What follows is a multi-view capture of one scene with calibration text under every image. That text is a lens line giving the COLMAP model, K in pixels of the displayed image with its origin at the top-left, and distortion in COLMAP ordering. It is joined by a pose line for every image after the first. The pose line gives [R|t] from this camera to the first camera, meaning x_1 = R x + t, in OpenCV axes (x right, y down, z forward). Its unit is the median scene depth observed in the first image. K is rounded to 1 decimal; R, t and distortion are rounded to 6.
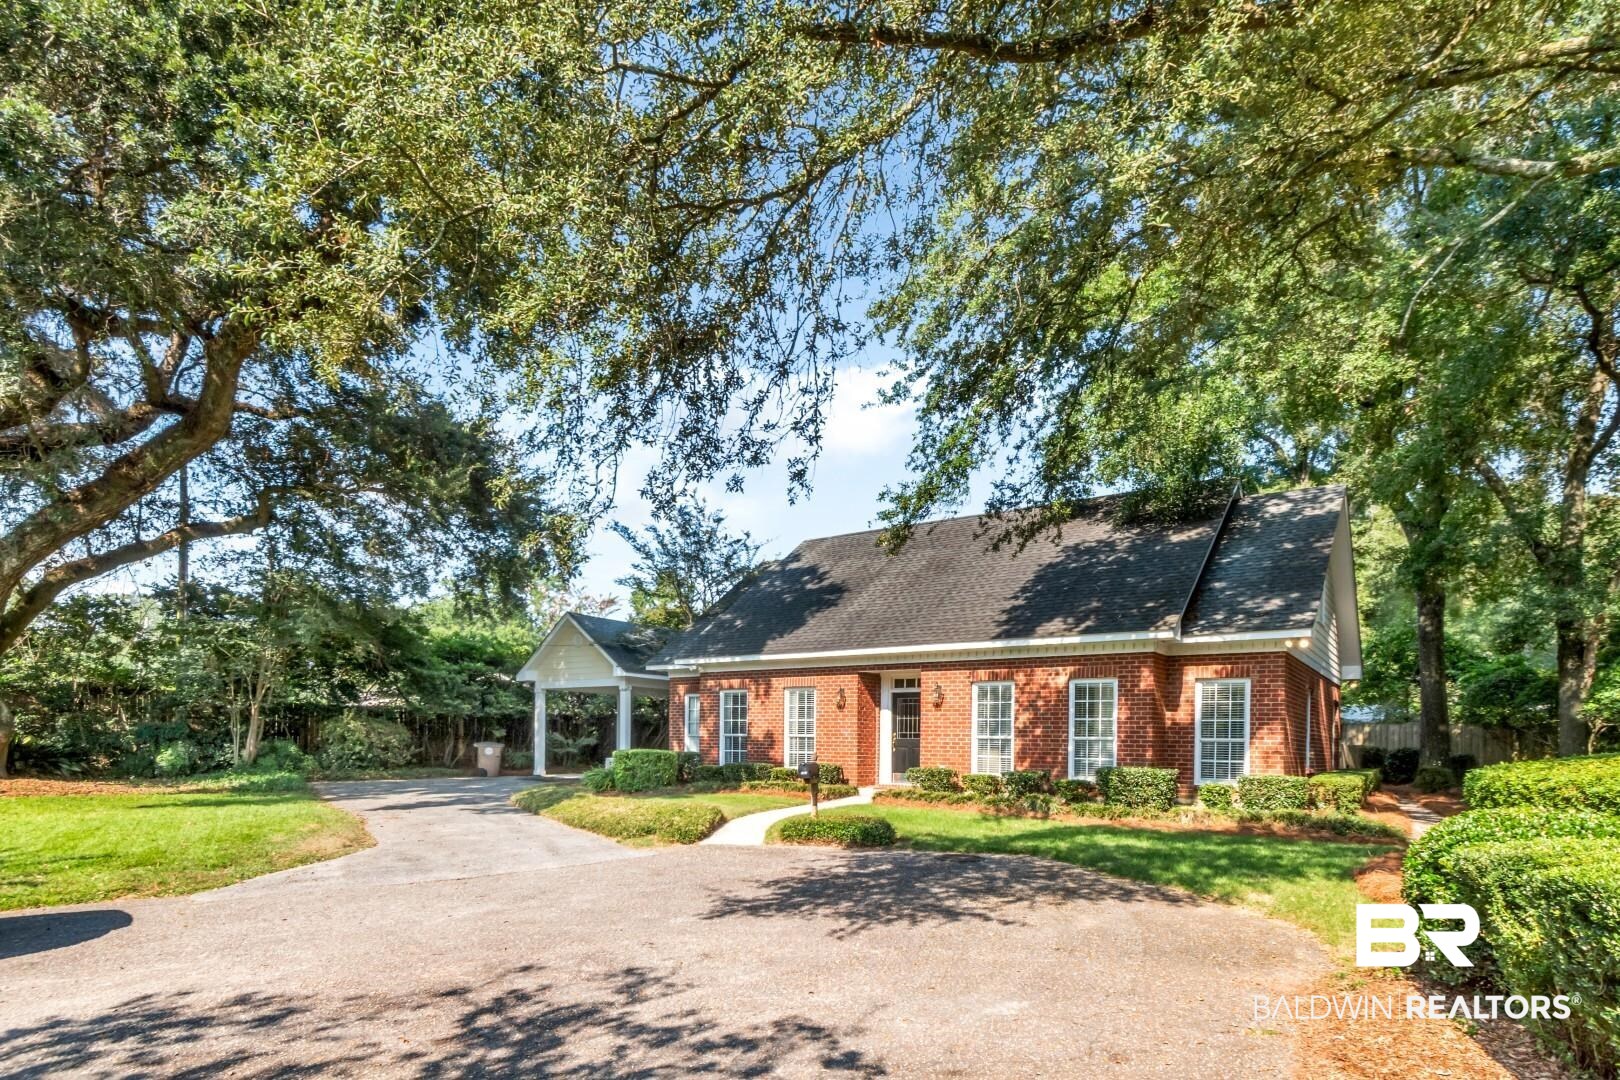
lens RADIAL K [[726.2, 0, 812.7], [0, 726.2, 566.9], [0, 0, 1]] dist [-0.000695, -0.000278]
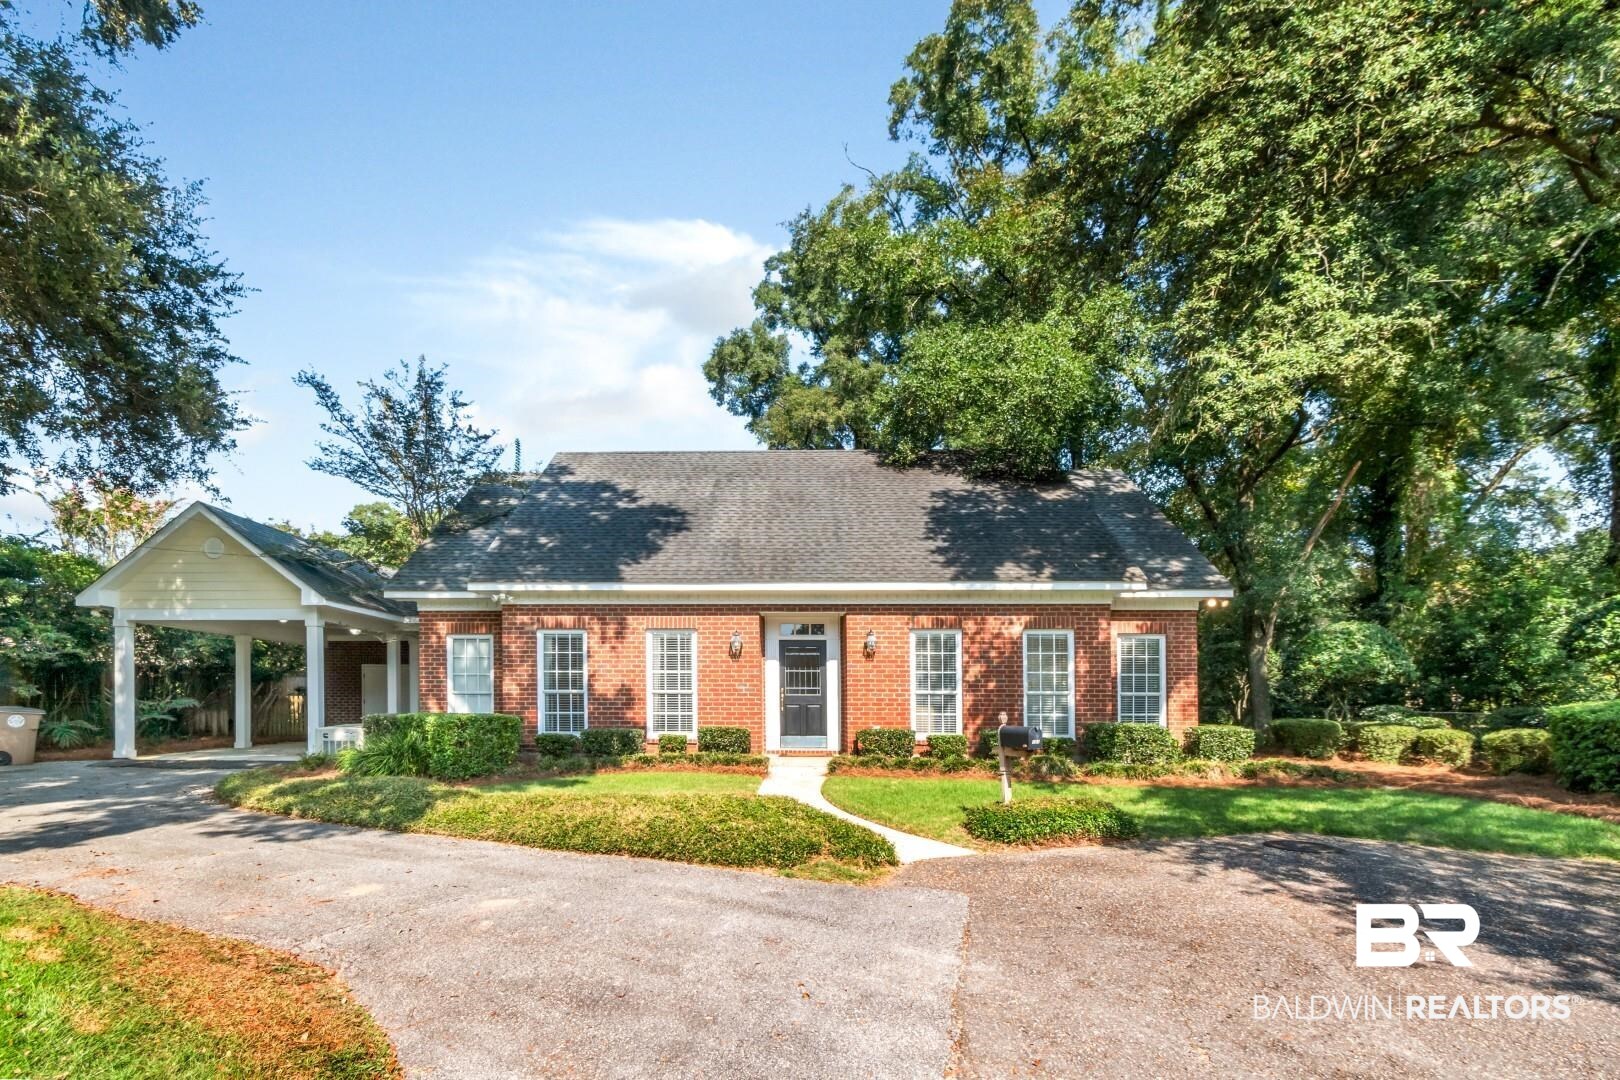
lens RADIAL K [[726.2, 0, 812.7], [0, 726.2, 566.9], [0, 0, 1]] dist [-0.000695, -0.000278]
pose [[0.864447, 0.079704, 0.496365, -0.314976], [-0.108906, 0.993596, 0.030119, 0.071951], [-0.490785, -0.080094, 0.867591, 0.315403]]
